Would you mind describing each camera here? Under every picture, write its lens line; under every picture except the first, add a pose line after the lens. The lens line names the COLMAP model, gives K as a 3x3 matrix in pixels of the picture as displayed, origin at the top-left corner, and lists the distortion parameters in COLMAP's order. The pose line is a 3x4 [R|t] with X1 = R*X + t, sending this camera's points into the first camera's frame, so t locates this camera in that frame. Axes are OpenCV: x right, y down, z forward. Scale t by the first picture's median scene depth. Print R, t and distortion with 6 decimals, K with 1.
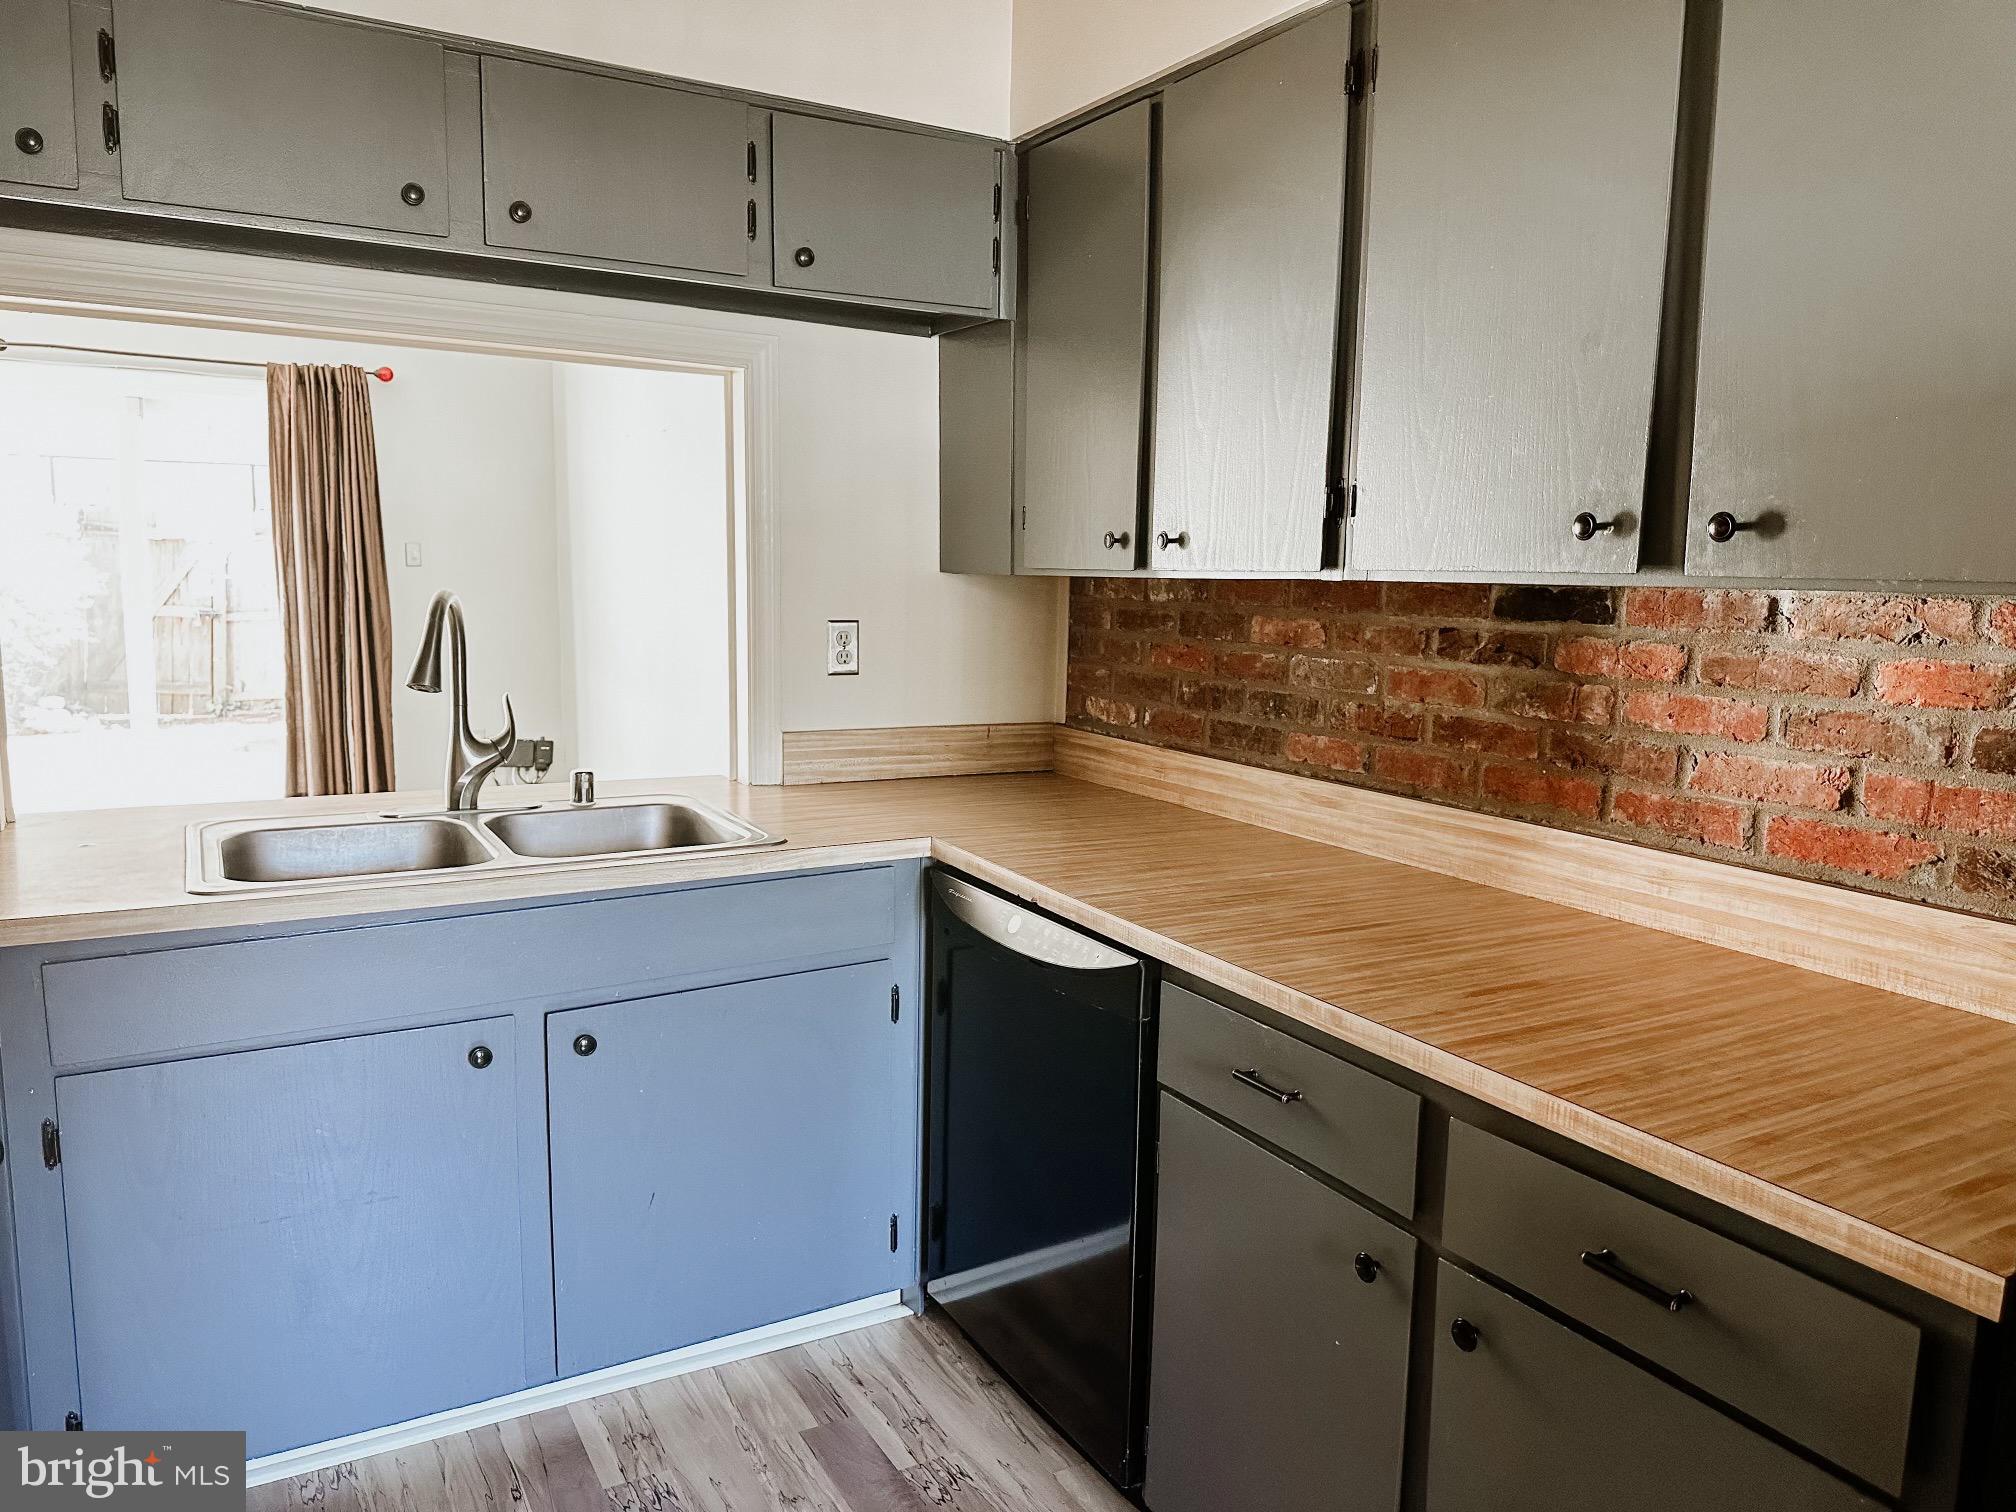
lens RADIAL K [[1406.2, 0, 1008.1], [0, 1406.2, 765.3], [0, 0, 1]] dist [0.071595, -0.101714]
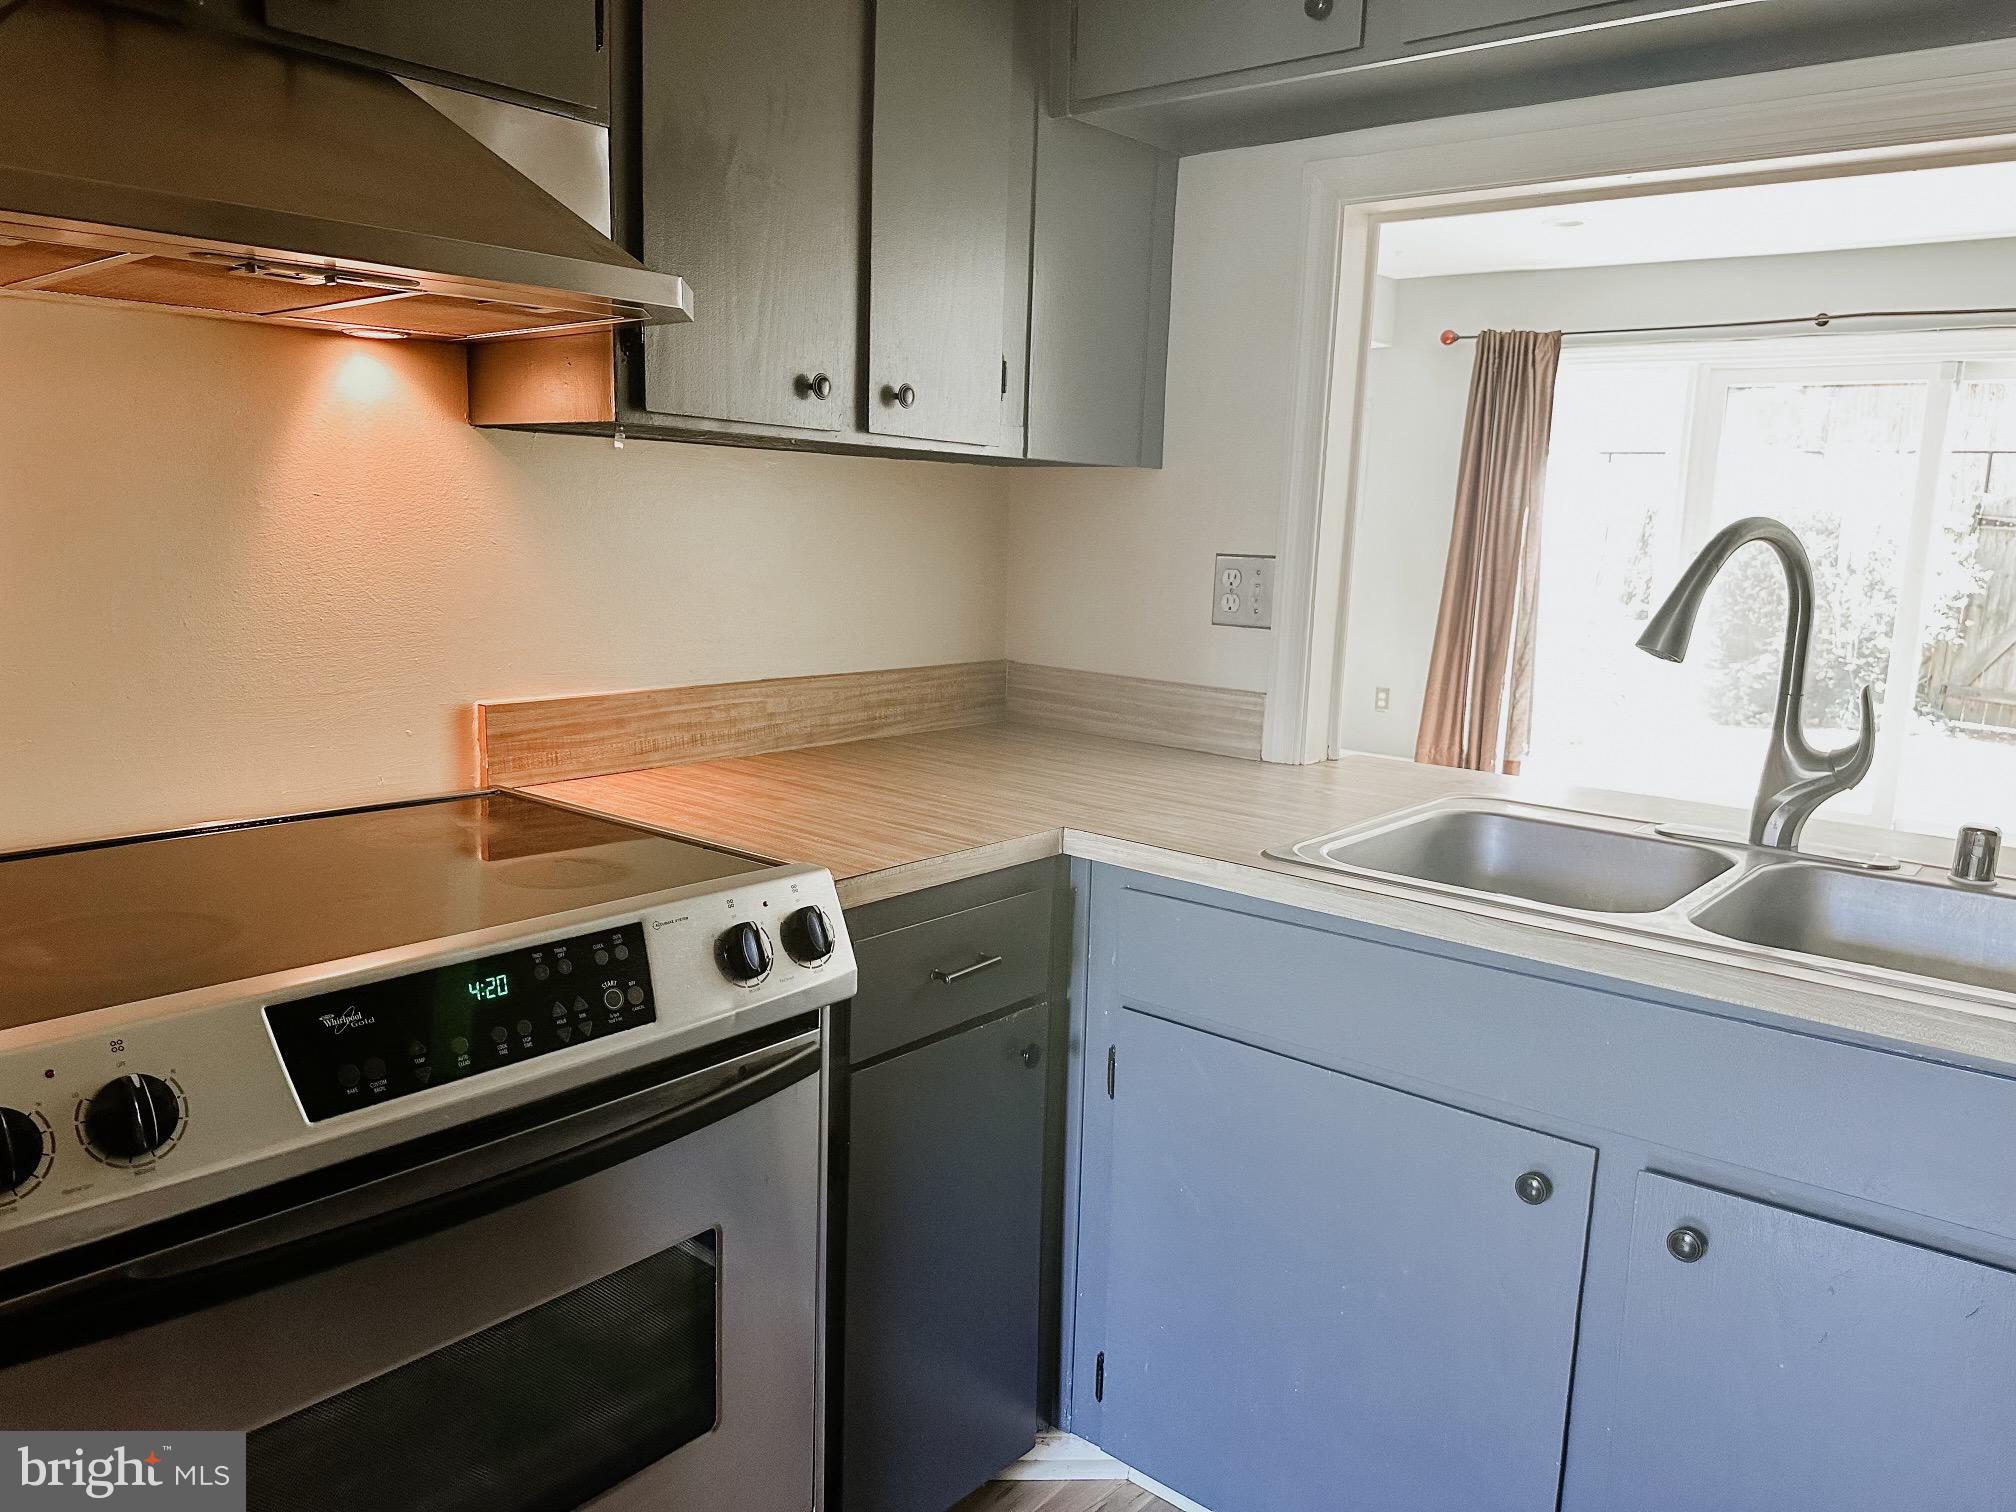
lens RADIAL K [[1406.2, 0, 996.5], [0, 1406.2, 762.1], [0, 0, 1]] dist [0.071595, -0.101714]
pose [[0.341043, 0.151112, -0.927823, 0.111693], [-0.159101, 0.982035, 0.101460, -0.017840], [0.926486, 0.113016, 0.358958, 0.394805]]
